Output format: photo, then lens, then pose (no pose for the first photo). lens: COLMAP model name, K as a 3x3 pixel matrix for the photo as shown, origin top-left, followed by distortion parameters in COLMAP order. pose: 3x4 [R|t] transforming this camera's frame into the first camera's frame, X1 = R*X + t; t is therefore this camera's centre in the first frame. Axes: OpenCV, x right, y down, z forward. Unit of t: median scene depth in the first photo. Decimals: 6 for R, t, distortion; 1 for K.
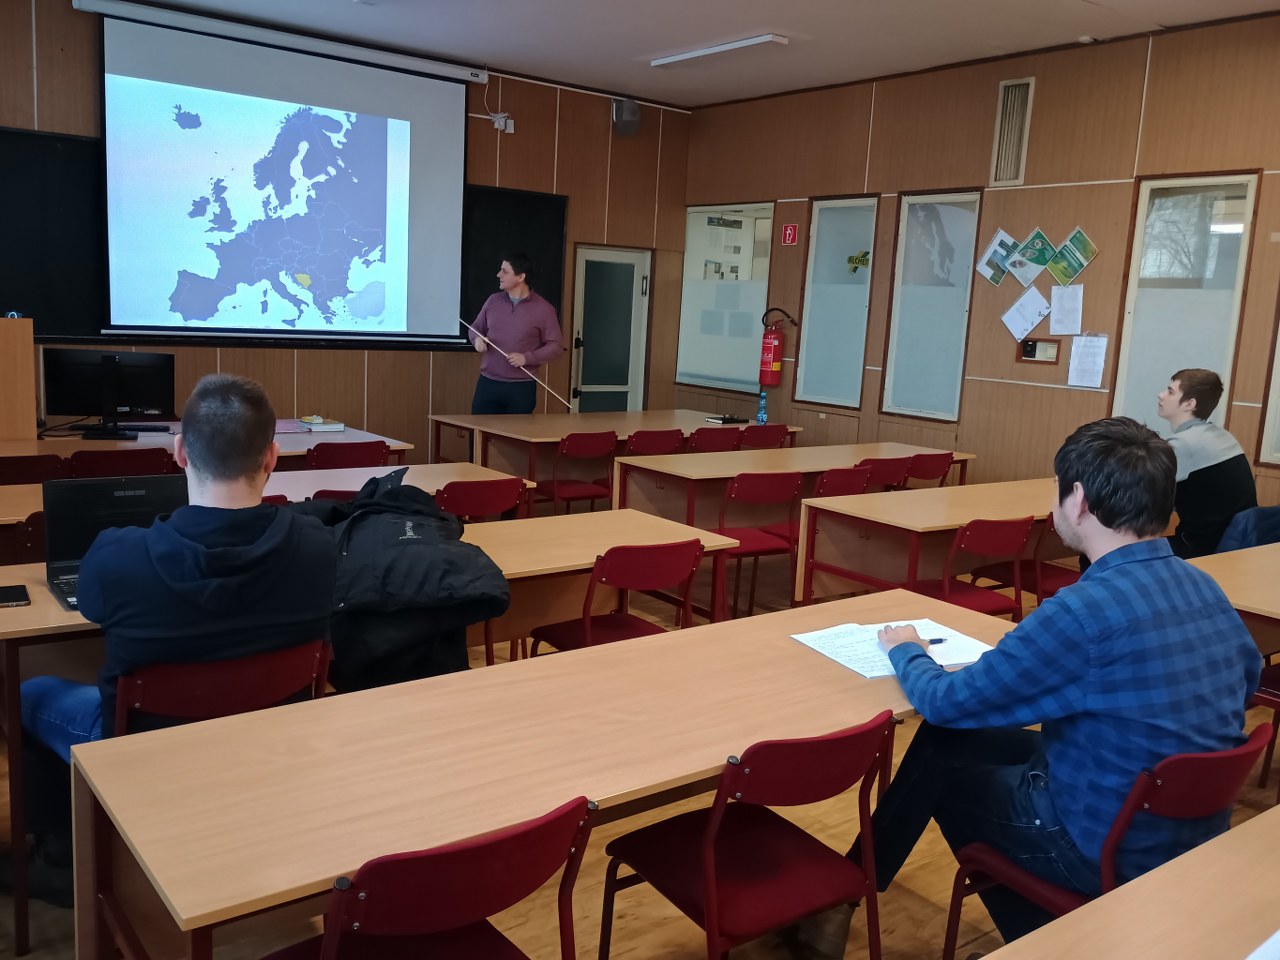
lens RADIAL K [[1076.5, 0, 635.8], [0, 1076.5, 473.2], [0, 0, 1]] dist [0.032801, -0.024801]
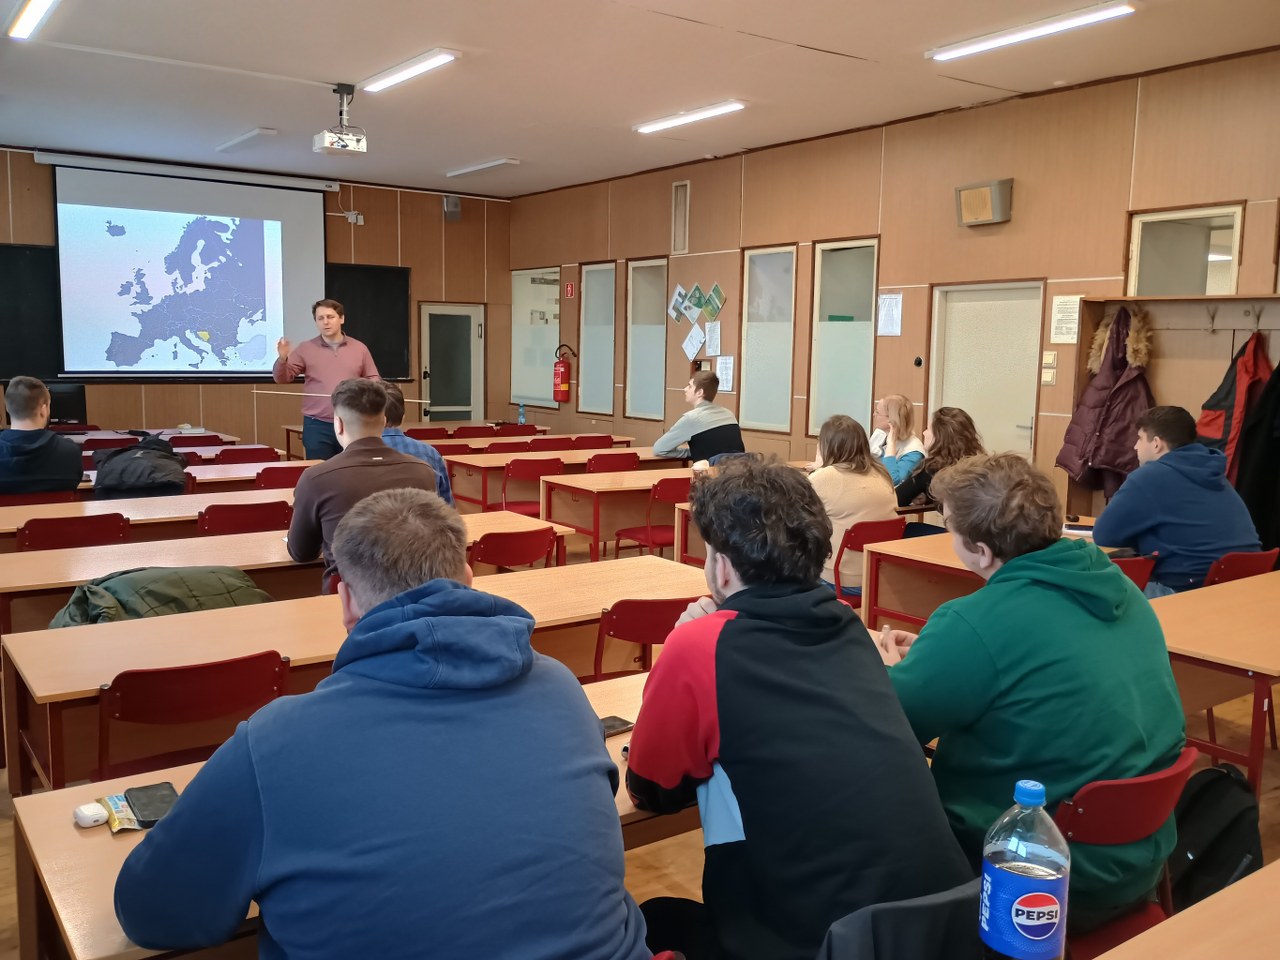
lens RADIAL K [[1076.5, 0, 637.4], [0, 1076.5, 472.4], [0, 0, 1]] dist [0.032801, -0.024801]
pose [[0.998875, -0.030153, -0.036607, 0.309686], [0.028647, 0.998748, -0.041011, 0.075790], [0.037797, 0.039916, 0.998488, -0.393191]]
